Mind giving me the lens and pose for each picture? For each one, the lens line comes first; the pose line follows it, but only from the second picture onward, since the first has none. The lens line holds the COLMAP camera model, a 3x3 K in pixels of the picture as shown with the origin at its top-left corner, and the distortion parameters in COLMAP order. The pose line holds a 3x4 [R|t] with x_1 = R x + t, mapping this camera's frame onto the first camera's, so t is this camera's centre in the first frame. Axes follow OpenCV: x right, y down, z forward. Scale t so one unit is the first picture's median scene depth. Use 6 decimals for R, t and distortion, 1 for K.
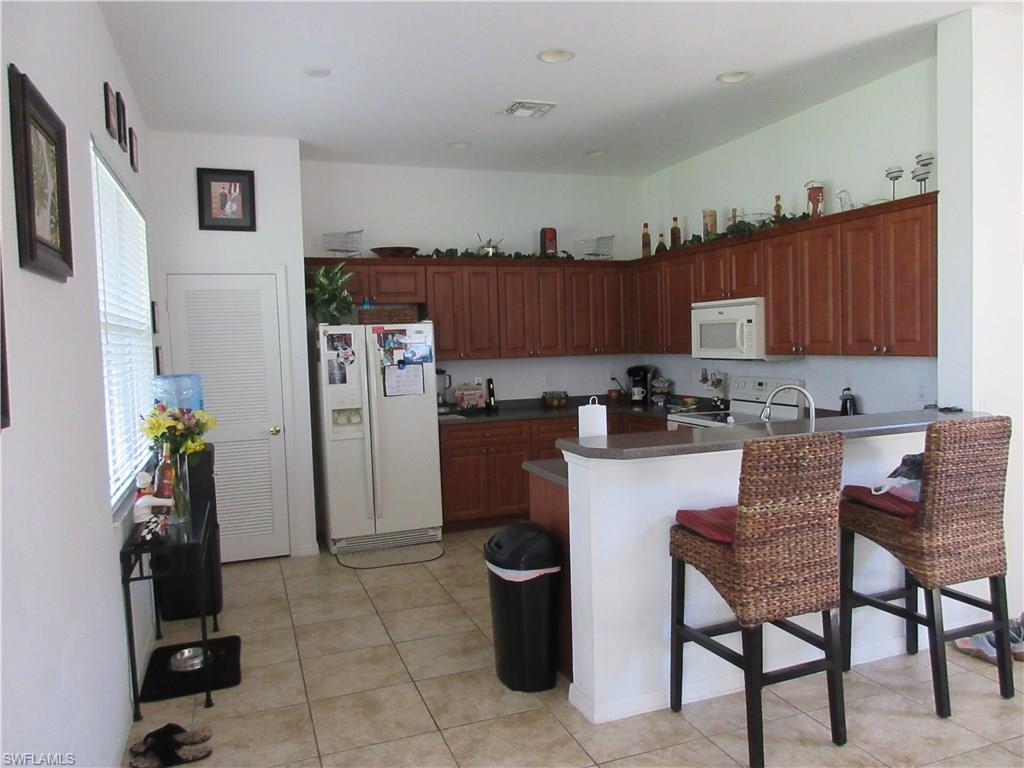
lens RADIAL K [[762.1, 0, 512.0], [0, 762.1, 384.0], [0, 0, 1]] dist [-0.004130, 0.002144]
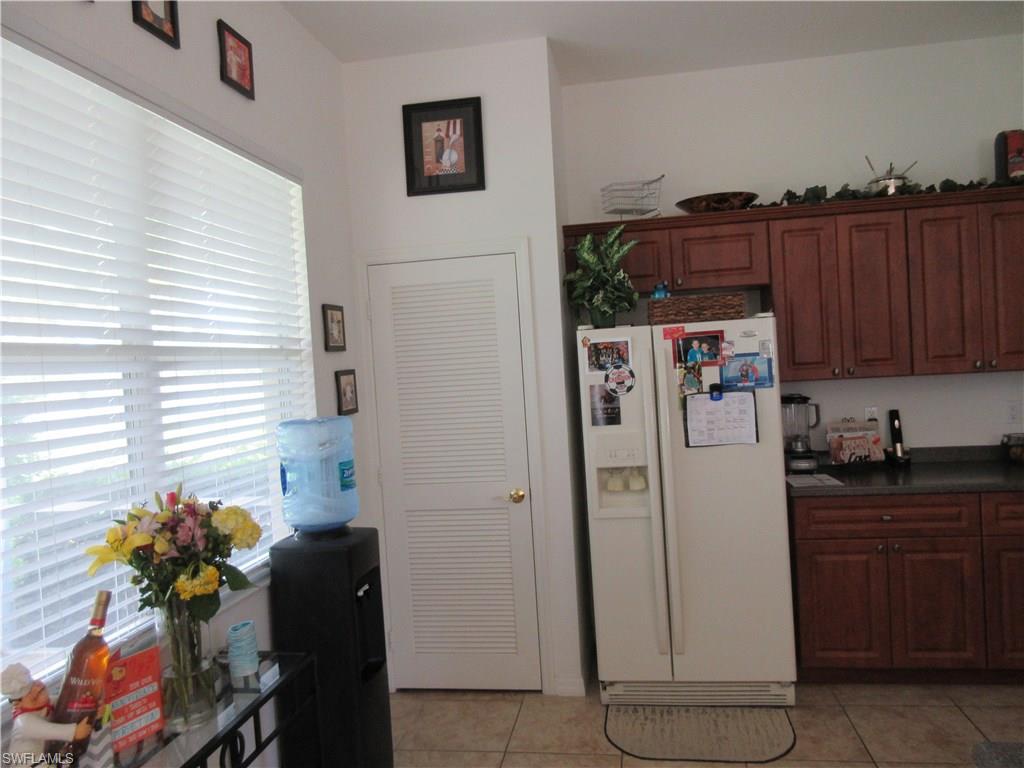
lens RADIAL K [[762.1, 0, 512.0], [0, 762.1, 384.0], [0, 0, 1]] dist [-0.004130, 0.002144]
pose [[0.871239, -0.007054, -0.490808, 0.002441], [0.004292, 0.999968, -0.006753, -0.028330], [0.490840, 0.003777, 0.871241, 0.425130]]
